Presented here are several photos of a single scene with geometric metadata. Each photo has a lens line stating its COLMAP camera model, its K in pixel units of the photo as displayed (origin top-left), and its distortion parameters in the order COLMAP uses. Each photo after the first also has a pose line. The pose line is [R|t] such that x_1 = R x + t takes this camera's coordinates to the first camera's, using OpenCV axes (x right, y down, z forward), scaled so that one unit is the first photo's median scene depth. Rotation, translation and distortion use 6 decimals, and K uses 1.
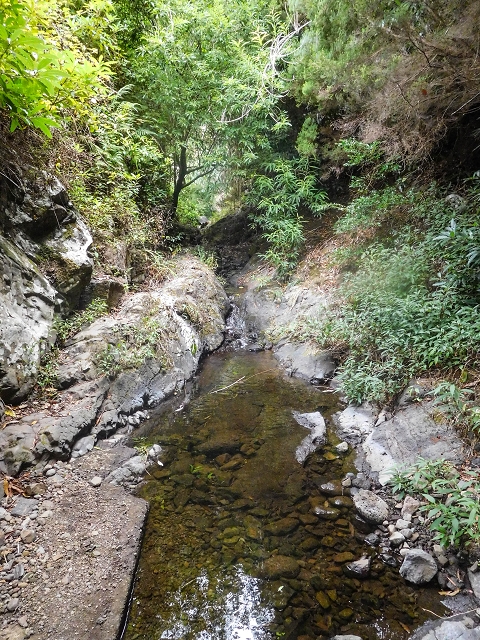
lens RADIAL K [[479.3, 0, 238.5], [0, 479.3, 321.8], [0, 0, 1]] dist [-0.001178, -0.004181]
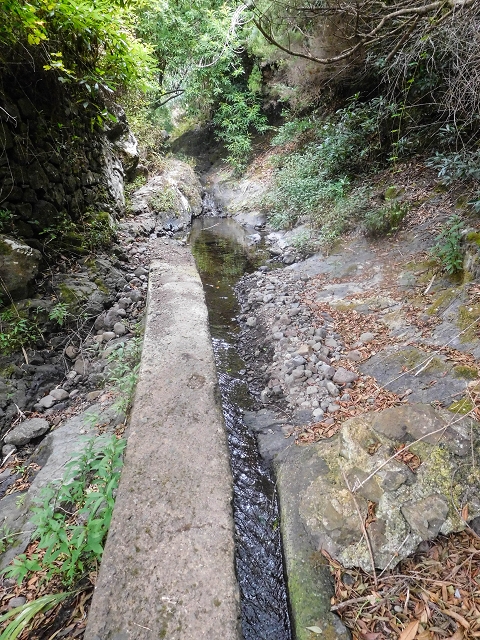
lens RADIAL K [[479.3, 0, 243.3], [0, 479.3, 318.7], [0, 0, 1]] dist [-0.001178, -0.004181]
pose [[0.992510, -0.006114, 0.122007, -0.086637], [-0.012612, 0.988282, 0.152120, 0.140215], [-0.121508, -0.152519, 0.980803, -0.625520]]
